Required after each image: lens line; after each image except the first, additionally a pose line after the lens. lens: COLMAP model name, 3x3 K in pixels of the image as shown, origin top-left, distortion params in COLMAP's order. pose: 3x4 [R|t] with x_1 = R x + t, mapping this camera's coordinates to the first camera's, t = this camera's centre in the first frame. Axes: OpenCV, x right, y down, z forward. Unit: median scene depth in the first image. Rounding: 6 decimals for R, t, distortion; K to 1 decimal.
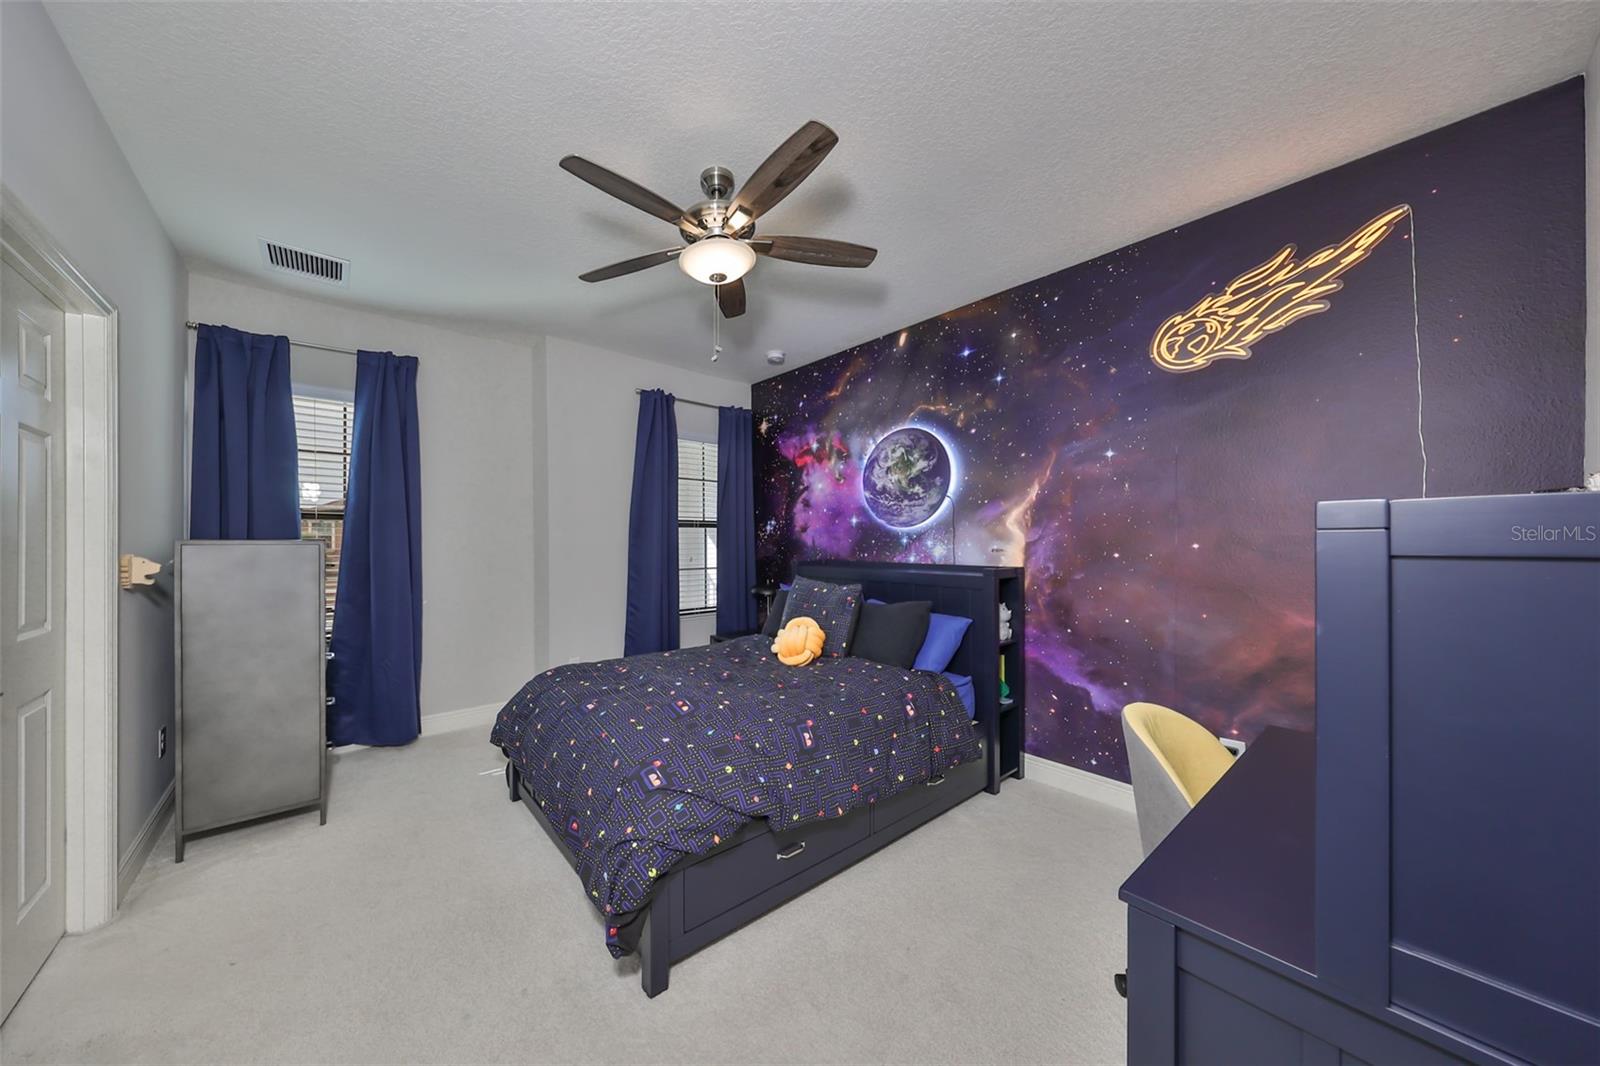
lens RADIAL K [[492.9, 0, 814.4], [0, 492.9, 542.2], [0, 0, 1]] dist [0.002068, 0.000022]
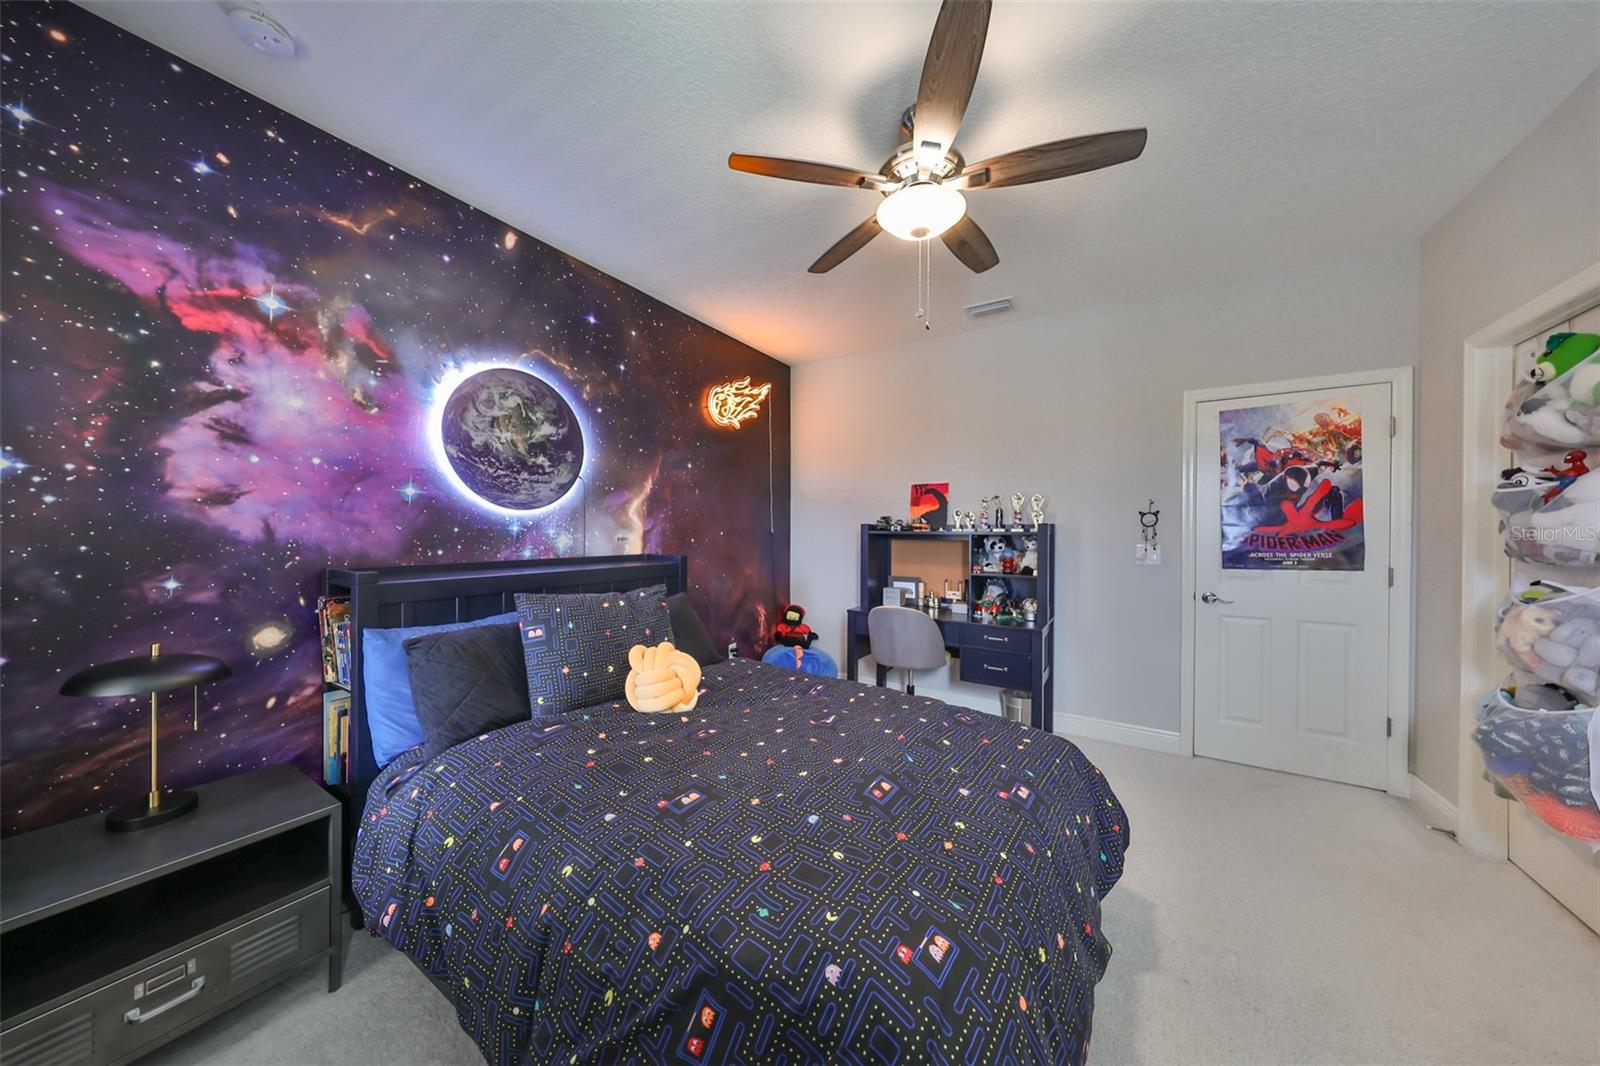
lens RADIAL K [[492.7, 0, 796.4], [0, 492.7, 535.9], [0, 0, 1]] dist [0.000745, 0.000067]
pose [[-0.208490, -0.005938, 0.978007, -0.602356], [0.003477, 0.999971, 0.006812, 0.004227], [-0.978018, 0.004820, -0.208463, 0.764605]]
